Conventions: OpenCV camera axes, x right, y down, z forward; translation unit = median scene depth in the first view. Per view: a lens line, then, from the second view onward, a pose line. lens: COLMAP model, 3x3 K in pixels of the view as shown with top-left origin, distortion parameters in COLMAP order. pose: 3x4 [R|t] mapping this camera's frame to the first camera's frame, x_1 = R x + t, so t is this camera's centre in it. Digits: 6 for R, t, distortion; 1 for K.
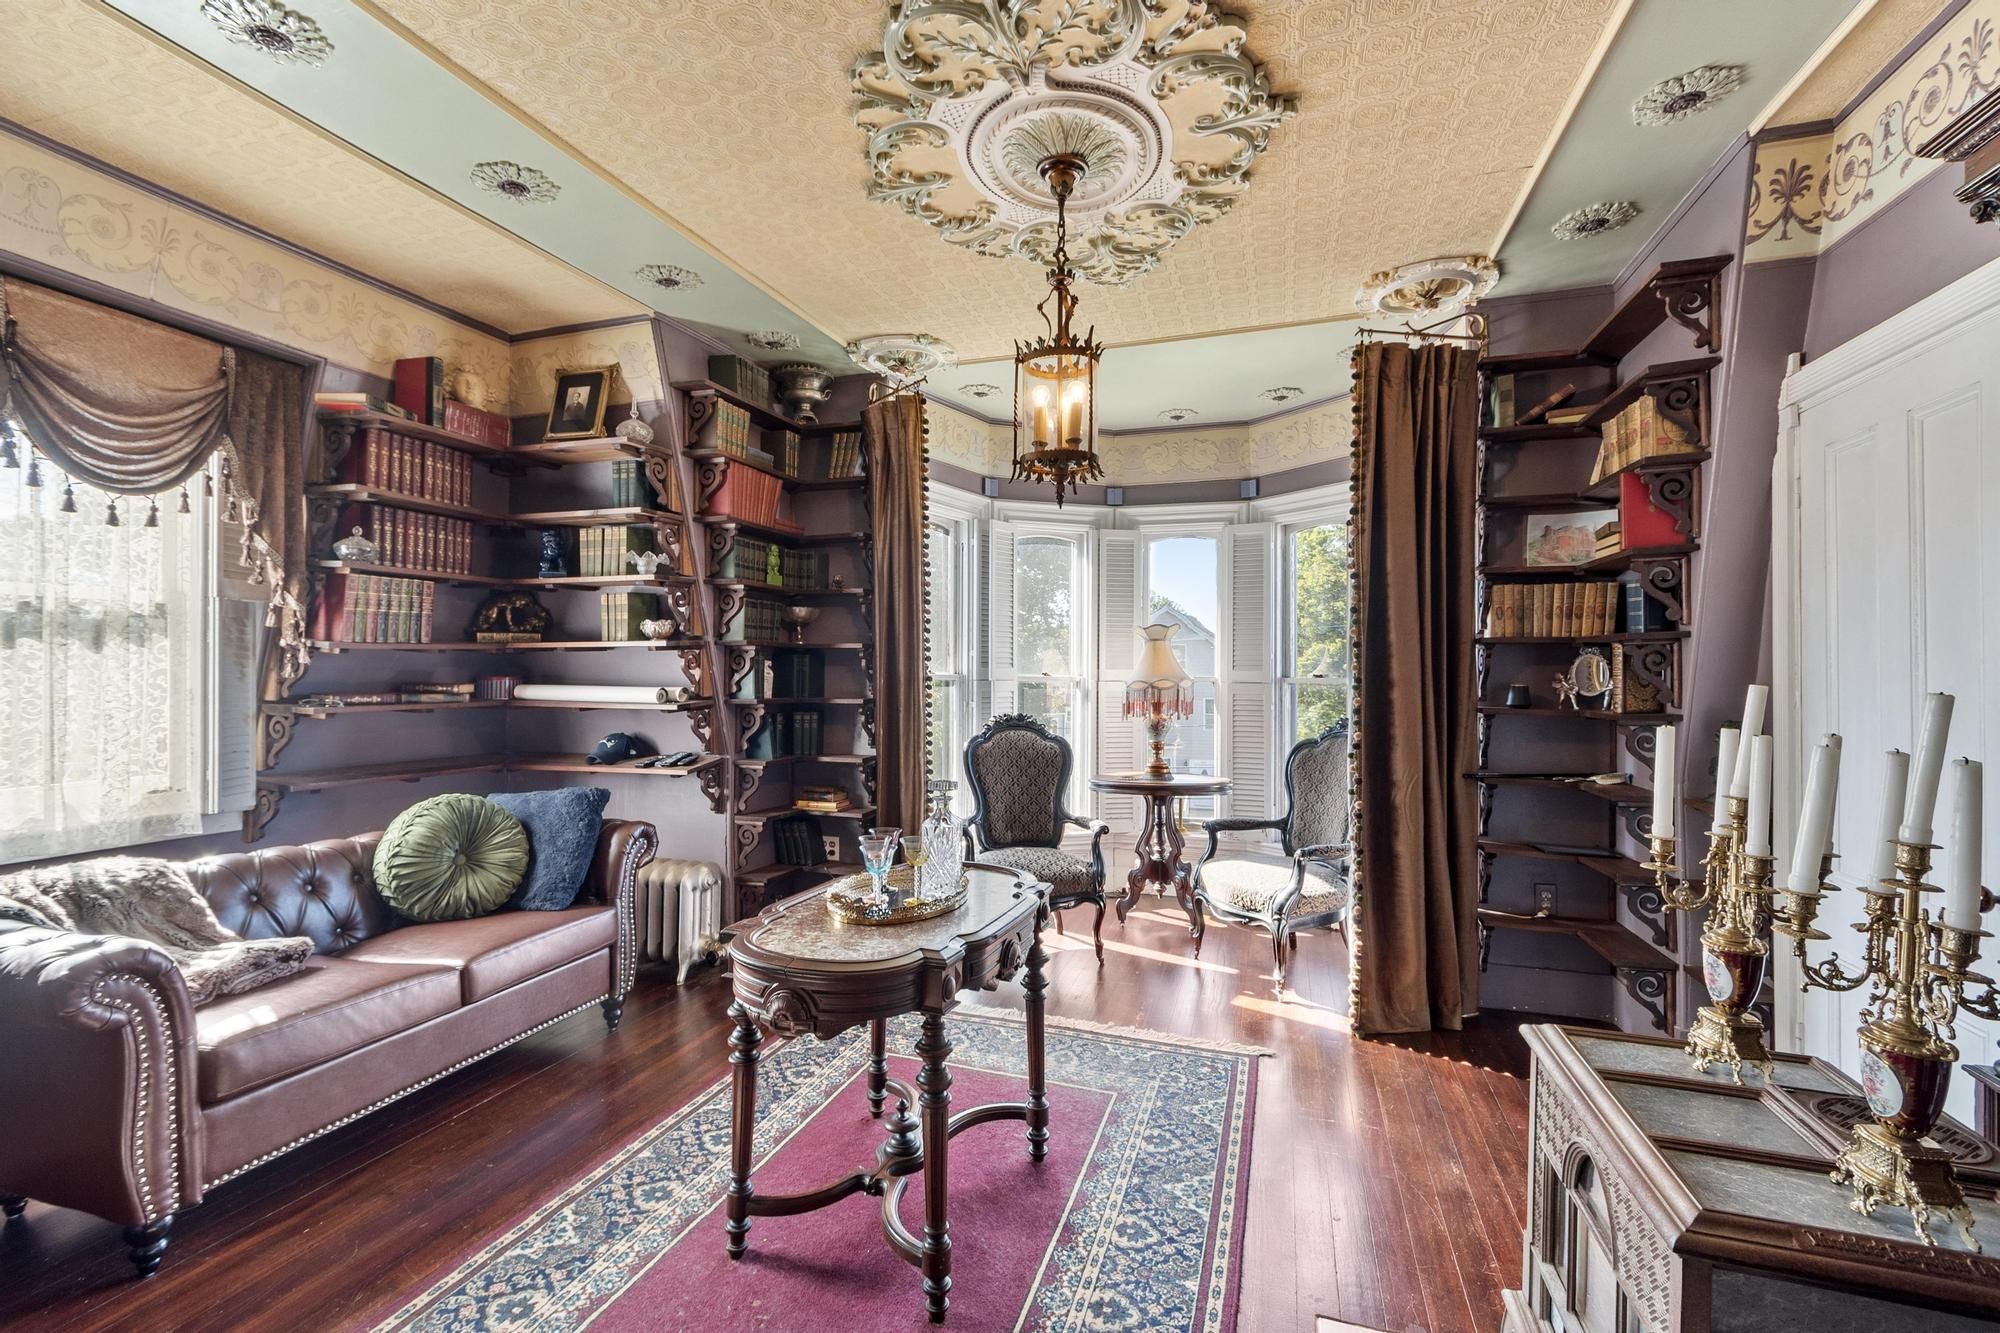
lens RADIAL K [[878.7, 0, 987.0], [0, 878.7, 669.3], [0, 0, 1]] dist [0.002127, 0.000299]
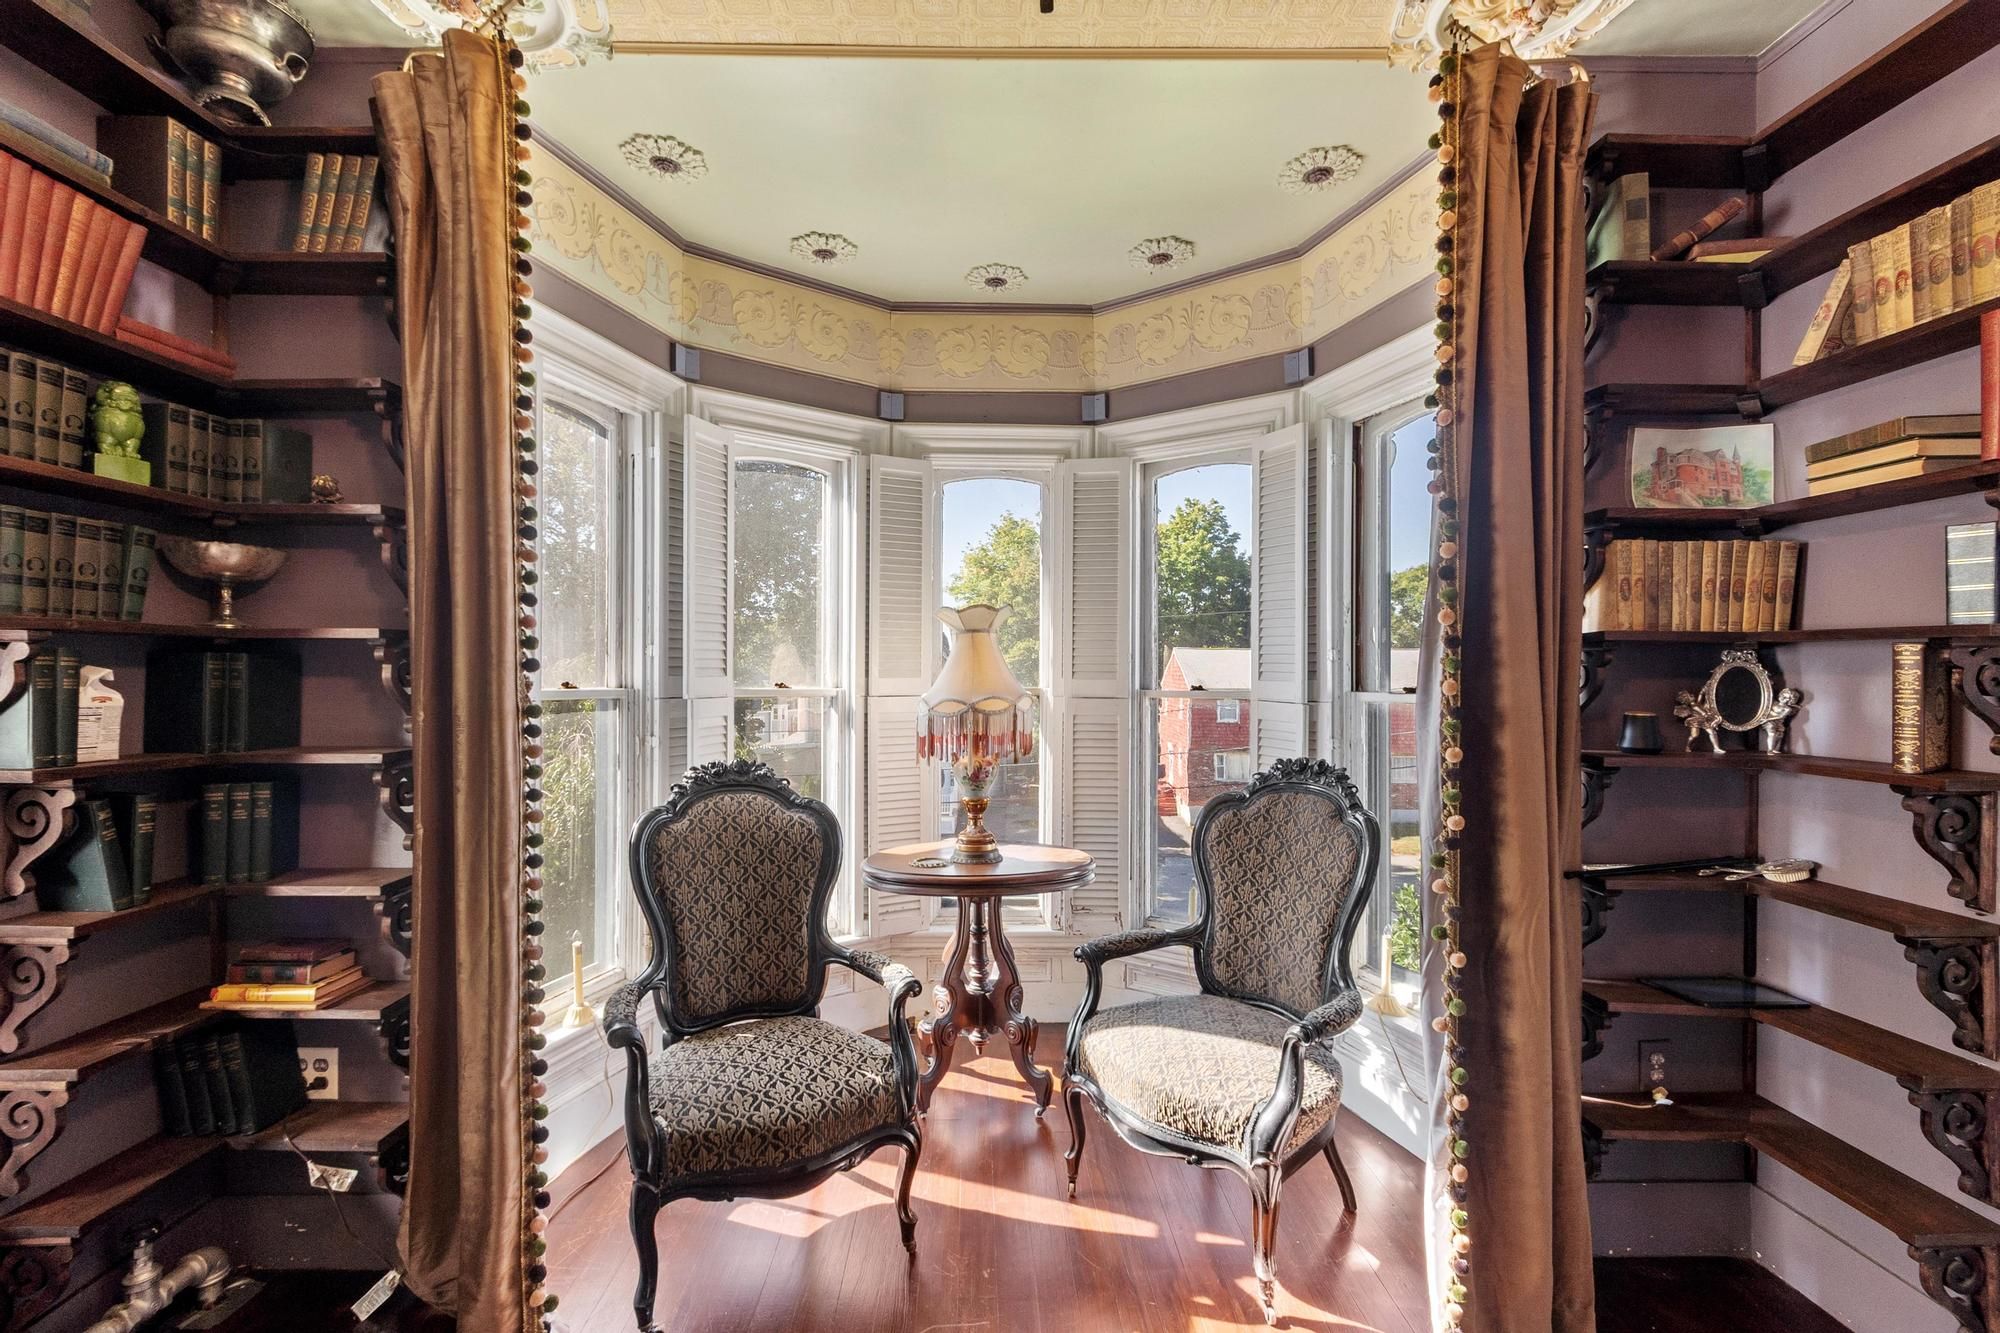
lens RADIAL K [[878.7, 0, 987.0], [0, 878.7, 669.3], [0, 0, 1]] dist [0.002127, 0.000299]
pose [[0.945597, -0.000561, 0.325340, 0.003765], [-0.001089, 0.999987, 0.004889, -0.010944], [-0.325338, -0.004977, 0.945585, 0.463725]]
